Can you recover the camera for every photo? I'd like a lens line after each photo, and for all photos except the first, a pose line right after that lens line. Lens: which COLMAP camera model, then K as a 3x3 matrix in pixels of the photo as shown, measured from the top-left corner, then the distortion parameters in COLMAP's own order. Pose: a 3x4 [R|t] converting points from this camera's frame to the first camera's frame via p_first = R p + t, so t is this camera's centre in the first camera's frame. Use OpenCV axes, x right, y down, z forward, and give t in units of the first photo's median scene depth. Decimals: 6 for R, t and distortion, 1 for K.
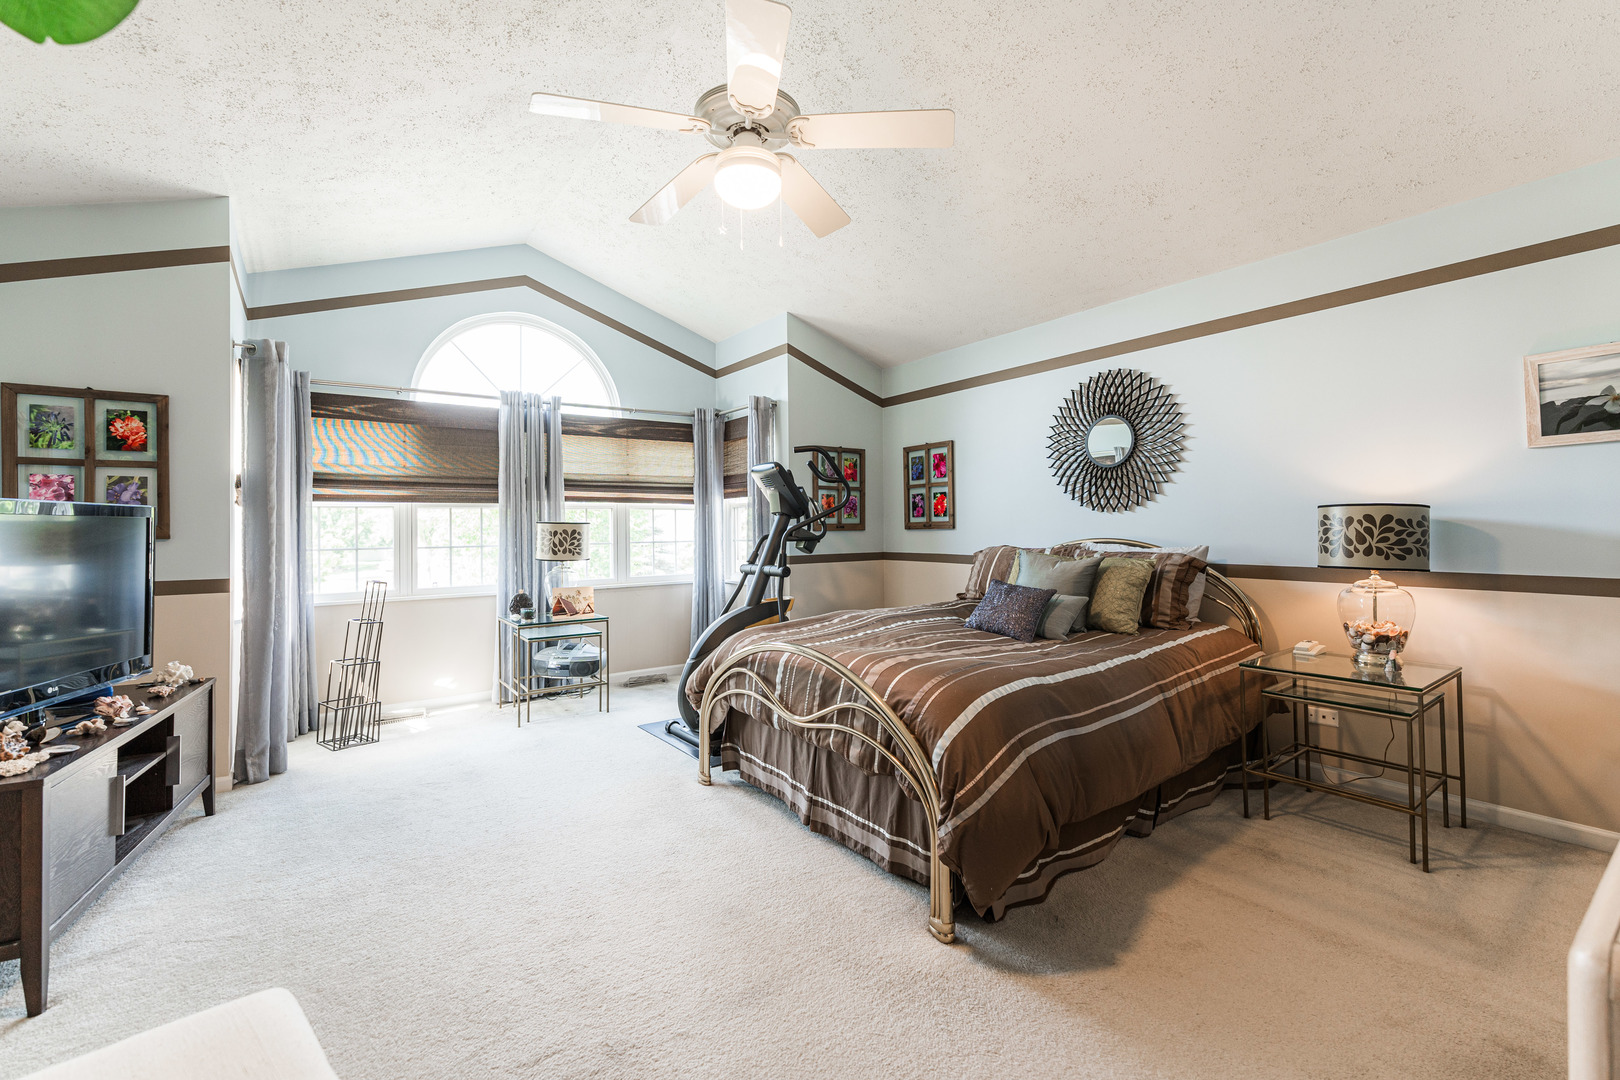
lens RADIAL K [[683.9, 0, 809.2], [0, 683.9, 514.9], [0, 0, 1]] dist [0.002147, -0.000286]
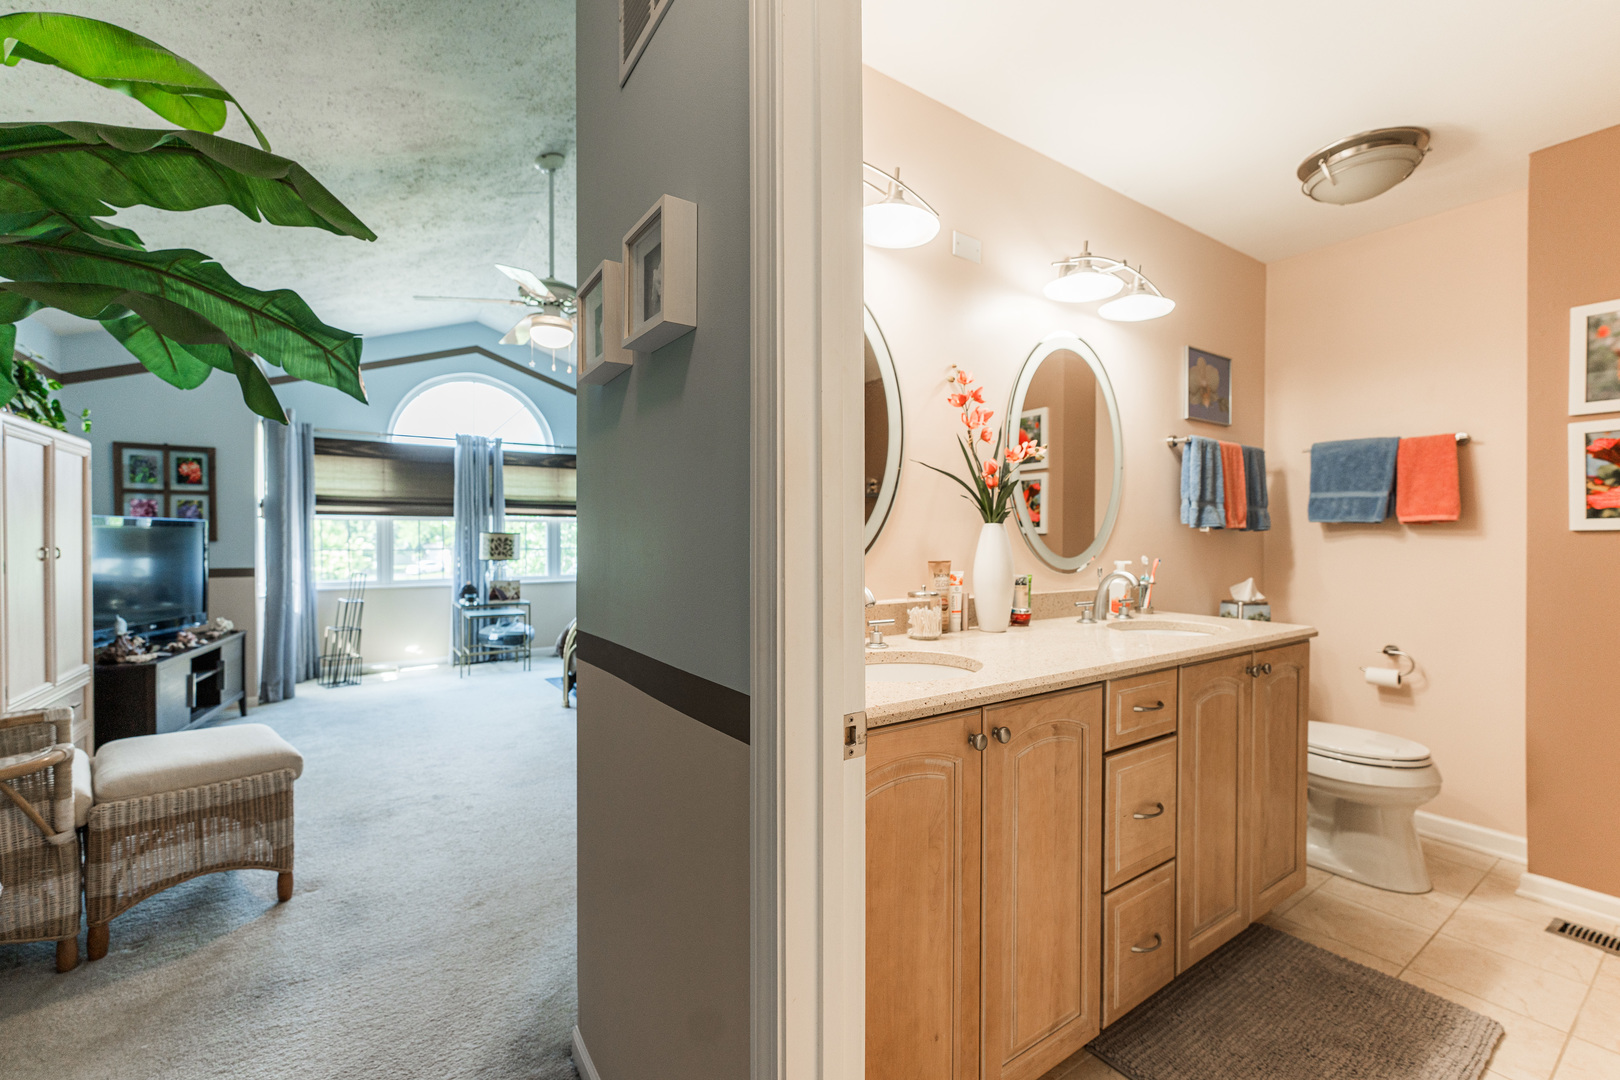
lens RADIAL K [[670.7, 0, 810.0], [0, 670.7, 540.0], [0, 0, 1]] dist [-0.000582, 0.000157]
pose [[0.999664, 0.011159, -0.023401, 0.360214], [-0.010646, 0.999702, 0.021971, -0.012012], [0.023639, -0.021715, 0.999485, -0.393706]]
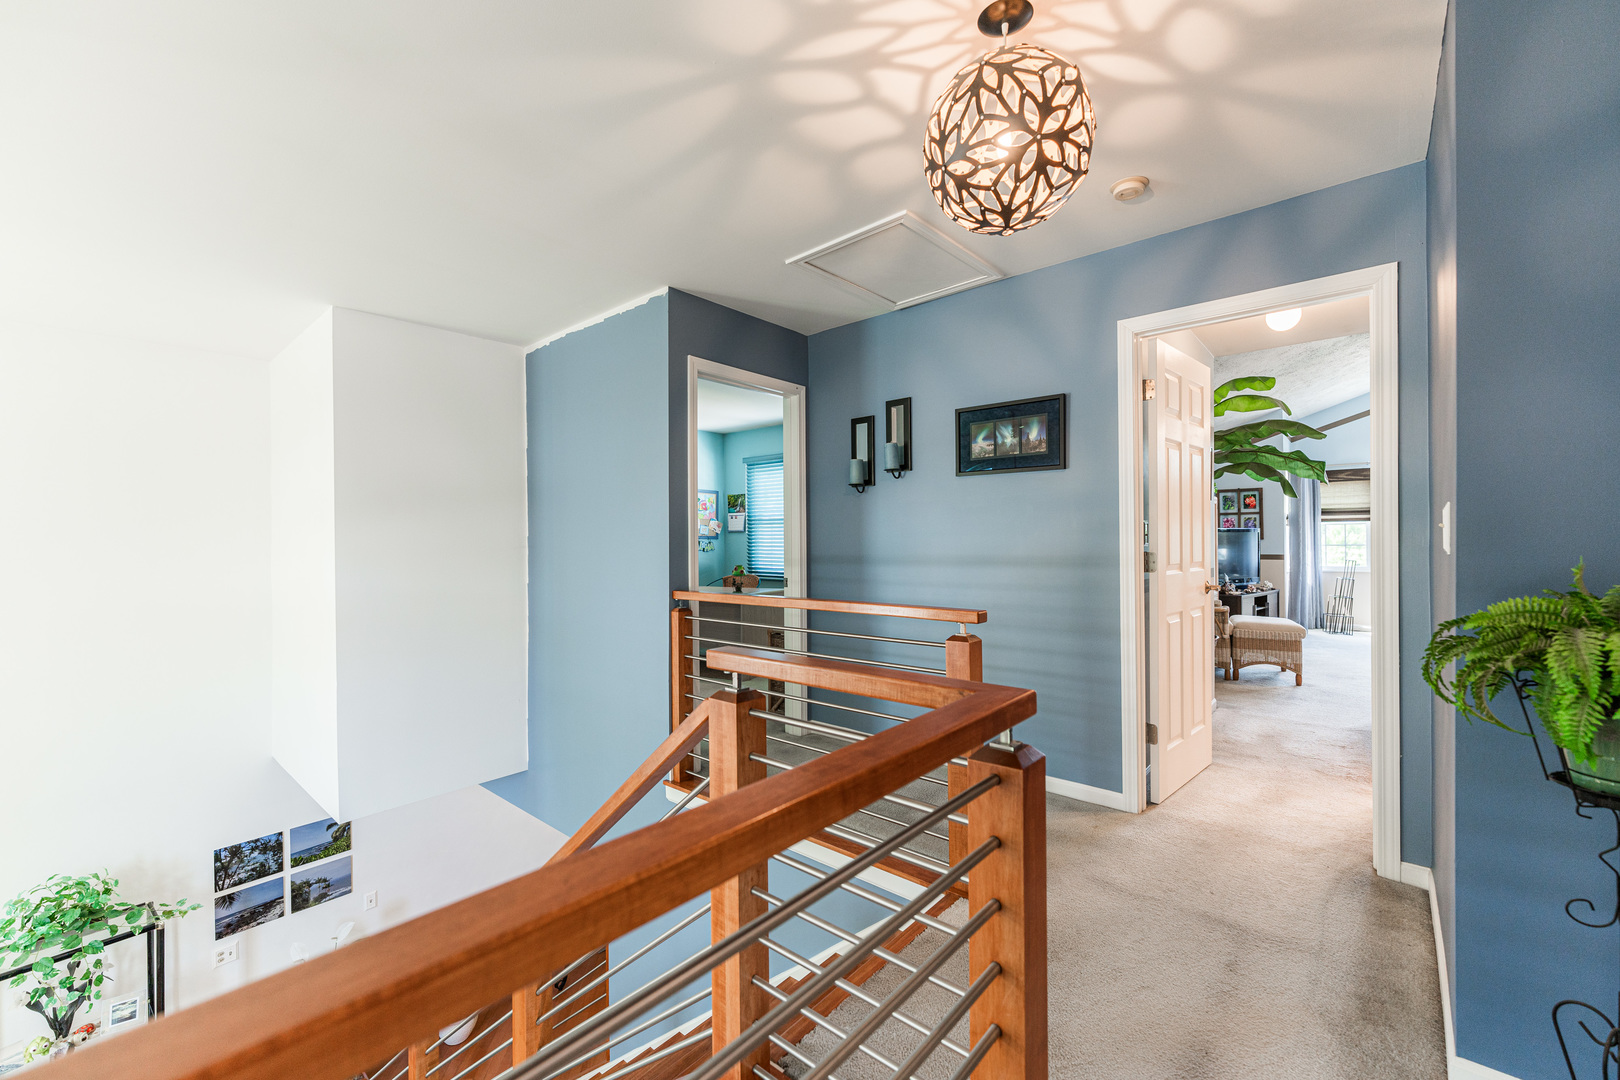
lens RADIAL K [[652.8, 0, 805.3], [0, 652.8, 542.3], [0, 0, 1]] dist [-0.000071, 0.000614]
pose [[0.225966, 0.009849, -0.974085, 1.015868], [0.025305, 0.999552, 0.015976, -0.034818], [0.973806, -0.028260, 0.225616, -1.166901]]
